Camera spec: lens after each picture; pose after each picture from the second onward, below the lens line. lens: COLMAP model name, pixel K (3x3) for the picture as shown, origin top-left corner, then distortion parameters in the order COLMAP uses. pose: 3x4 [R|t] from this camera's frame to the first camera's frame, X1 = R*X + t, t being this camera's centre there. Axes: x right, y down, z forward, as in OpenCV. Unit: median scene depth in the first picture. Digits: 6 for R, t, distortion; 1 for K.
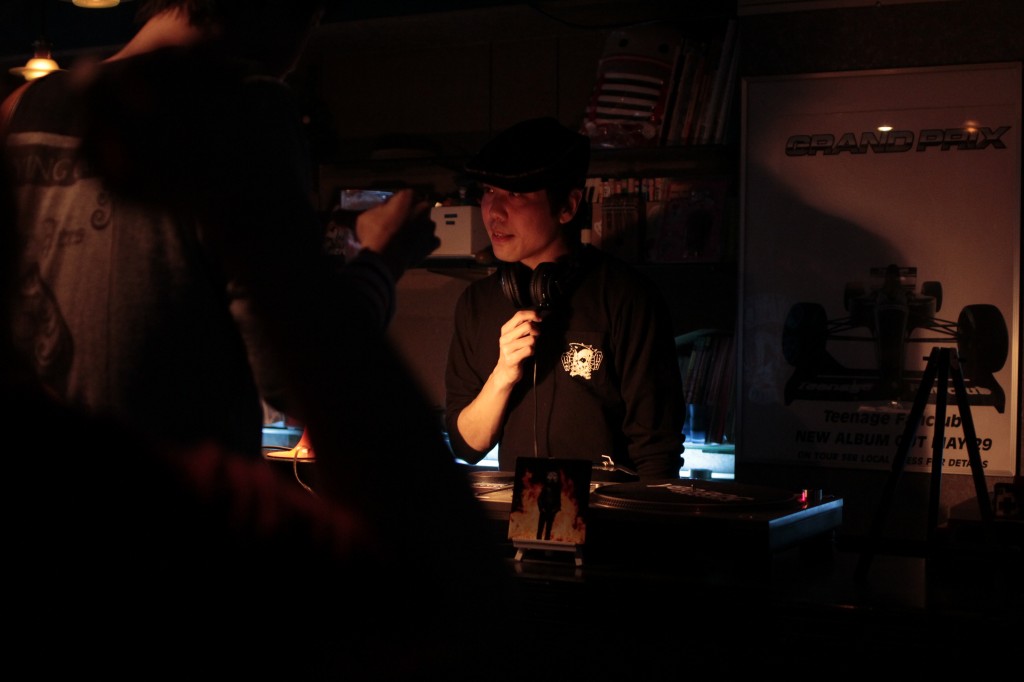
lens RADIAL K [[1606.4, 0, 512.0], [0, 1606.4, 341.0], [0, 0, 1]] dist [-0.015758, -0.141102]
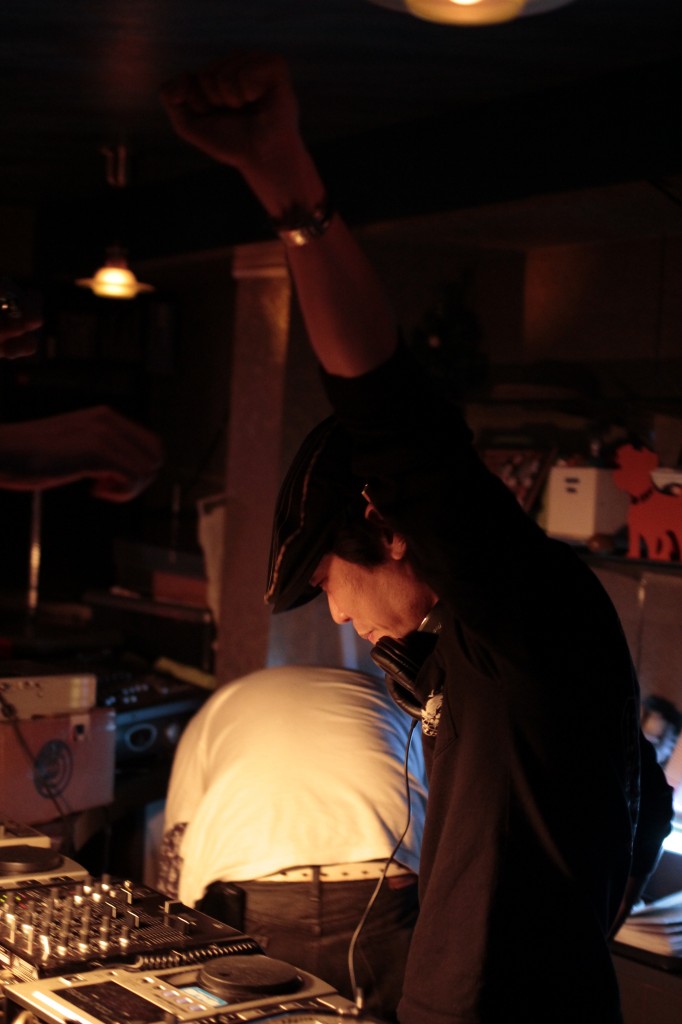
lens RADIAL K [[1606.4, 0, 341.0], [0, 1606.4, 512.0], [0, 0, 1]] dist [-0.015758, -0.141102]
pose [[0.896952, 0.049134, -0.439389, 0.220038], [-0.052011, 0.998631, 0.005498, -0.074004], [0.439057, 0.017921, 0.898280, 0.366840]]
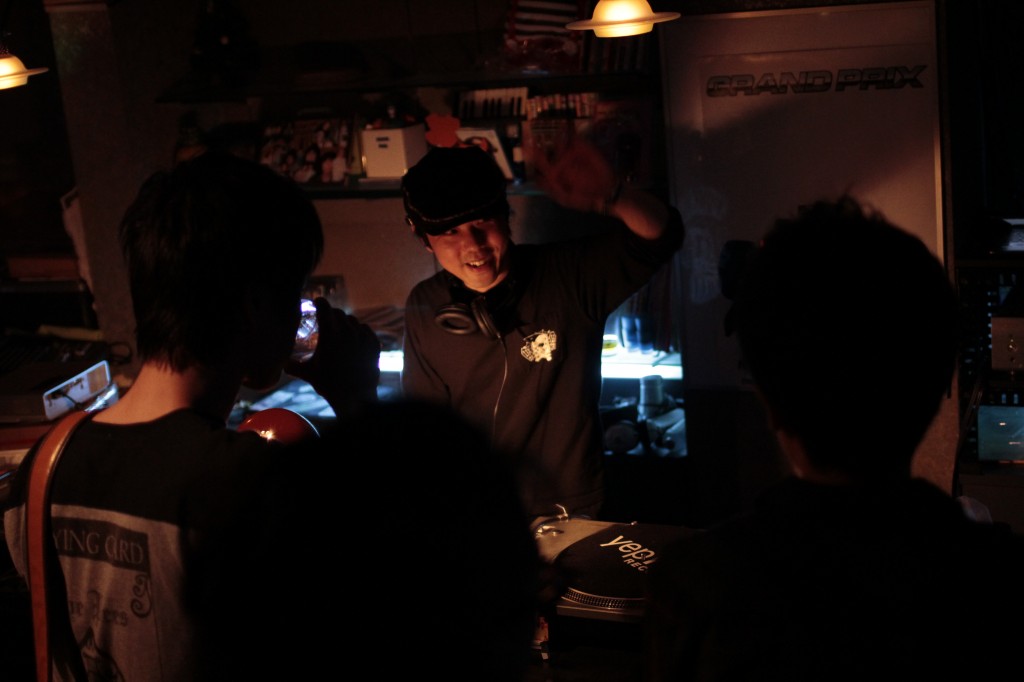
lens RADIAL K [[1606.4, 0, 512.0], [0, 1606.4, 341.0], [0, 0, 1]] dist [-0.015758, -0.141102]
pose [[0.993609, -0.112412, 0.010192, 0.021172], [0.106910, 0.966233, 0.234445, -0.216757], [-0.036202, -0.231857, 0.972076, -0.010070]]
